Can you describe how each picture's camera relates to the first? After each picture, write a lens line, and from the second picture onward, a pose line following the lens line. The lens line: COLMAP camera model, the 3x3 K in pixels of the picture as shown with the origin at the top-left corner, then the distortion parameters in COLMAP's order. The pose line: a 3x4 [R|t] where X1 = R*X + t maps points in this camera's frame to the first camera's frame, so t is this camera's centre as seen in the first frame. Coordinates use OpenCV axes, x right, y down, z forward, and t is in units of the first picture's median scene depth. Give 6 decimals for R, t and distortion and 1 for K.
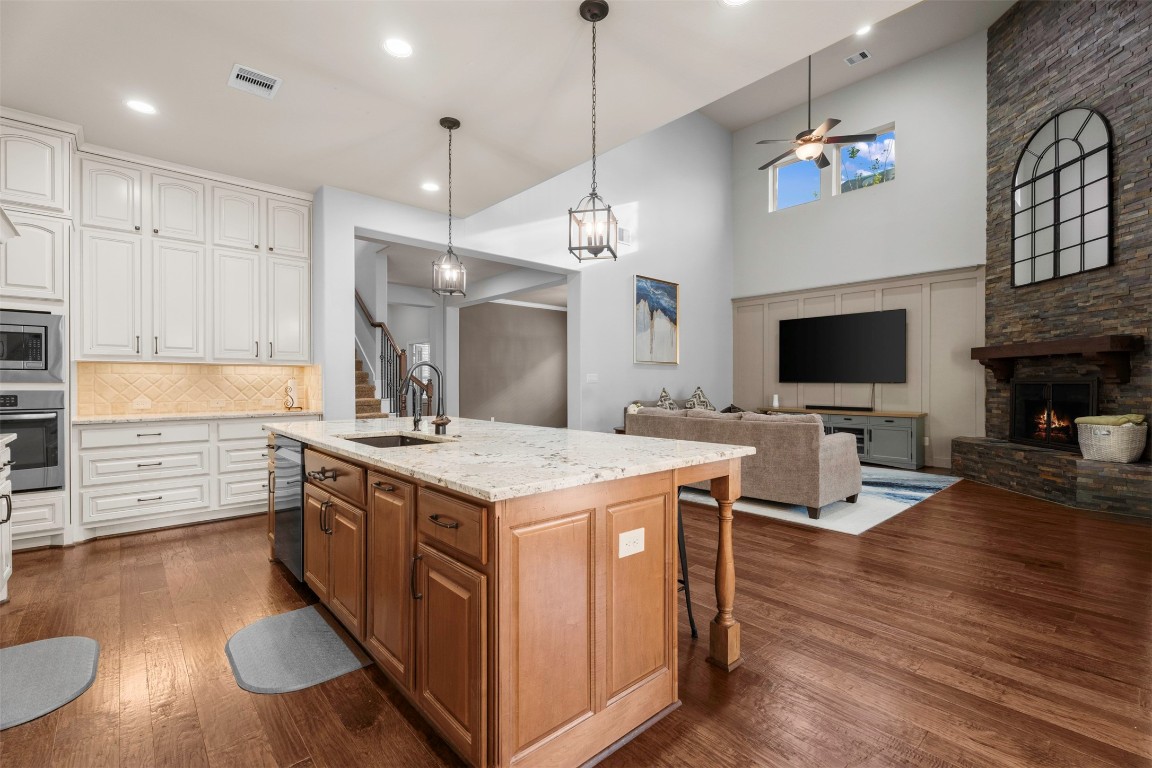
lens RADIAL K [[509.2, 0, 571.3], [0, 509.2, 385.8], [0, 0, 1]] dist [0.004823, -0.001752]
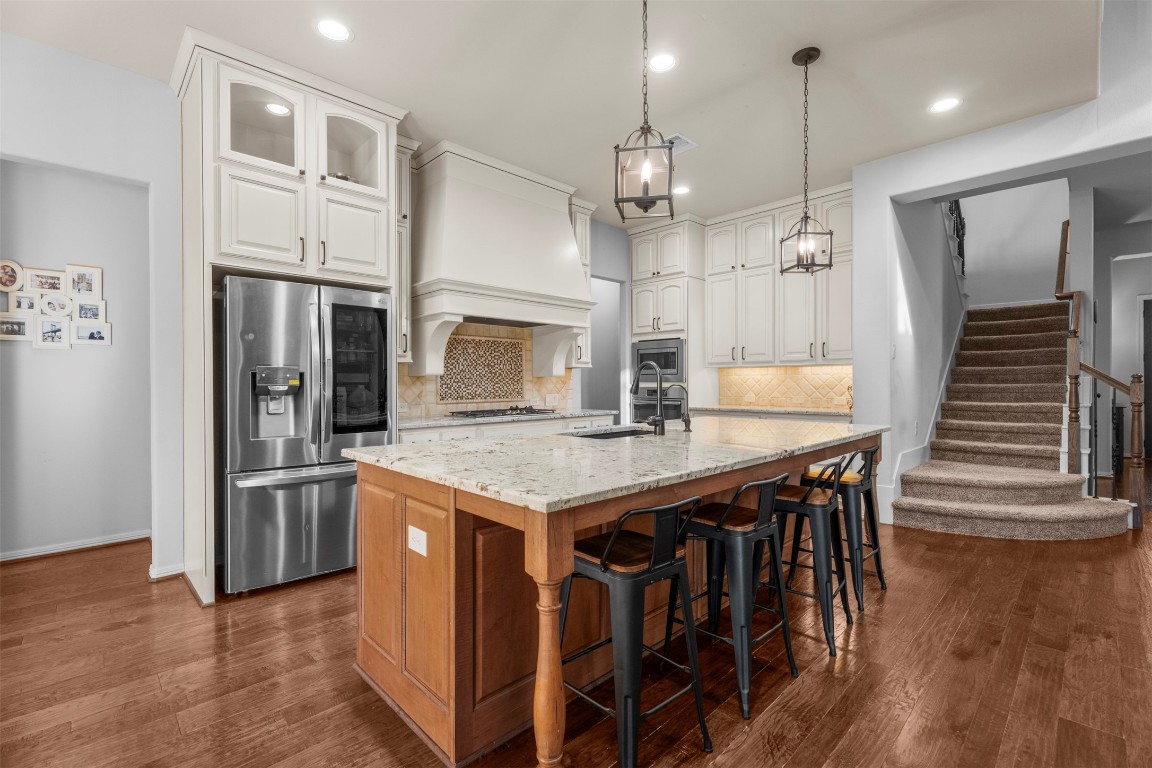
lens RADIAL K [[509.2, 0, 571.8], [0, 509.2, 380.2], [0, 0, 1]] dist [0.004823, -0.001752]
pose [[0.044004, -0.004279, -0.999022, 0.512048], [-0.001415, 0.999990, -0.004346, -0.004930], [0.999030, 0.001605, 0.043998, 0.558546]]
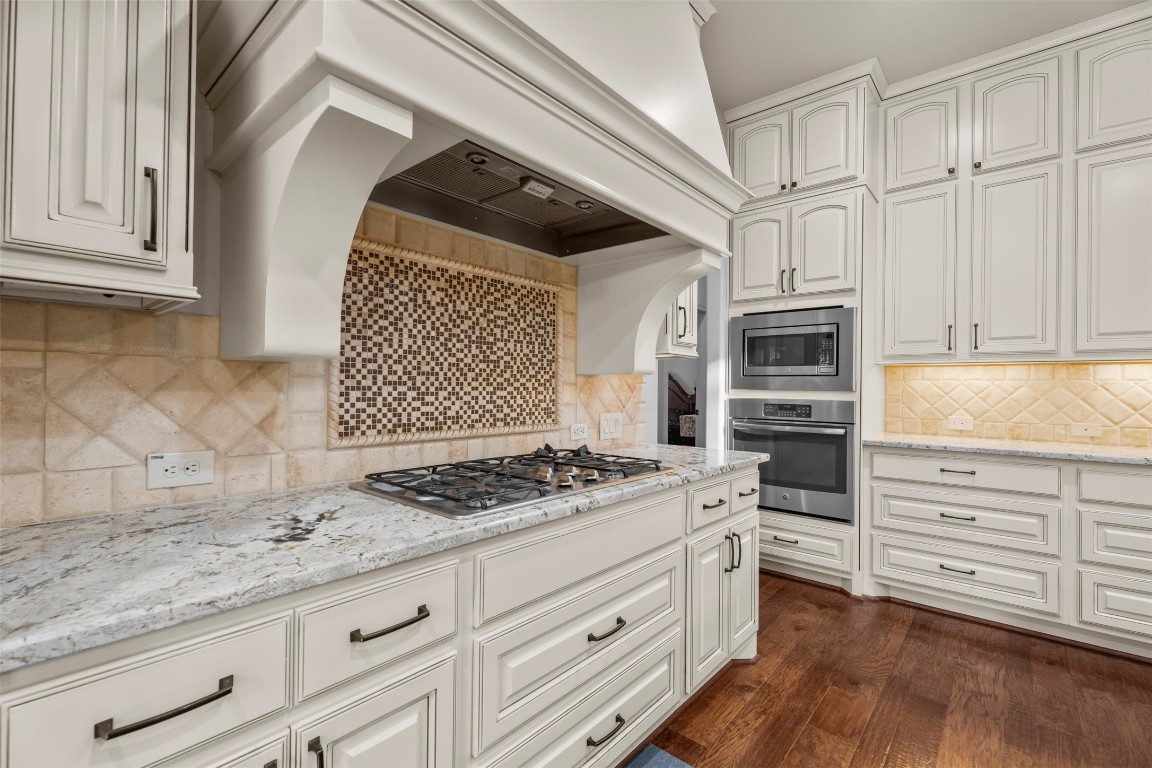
lens RADIAL K [[509.2, 0, 573.2], [0, 509.2, 384.2], [0, 0, 1]] dist [0.004823, -0.001752]
pose [[0.133298, -0.005278, -0.991062, -0.247924], [-0.016890, 0.999829, -0.007596, -0.003629], [0.990932, 0.017751, 0.133186, 0.433800]]
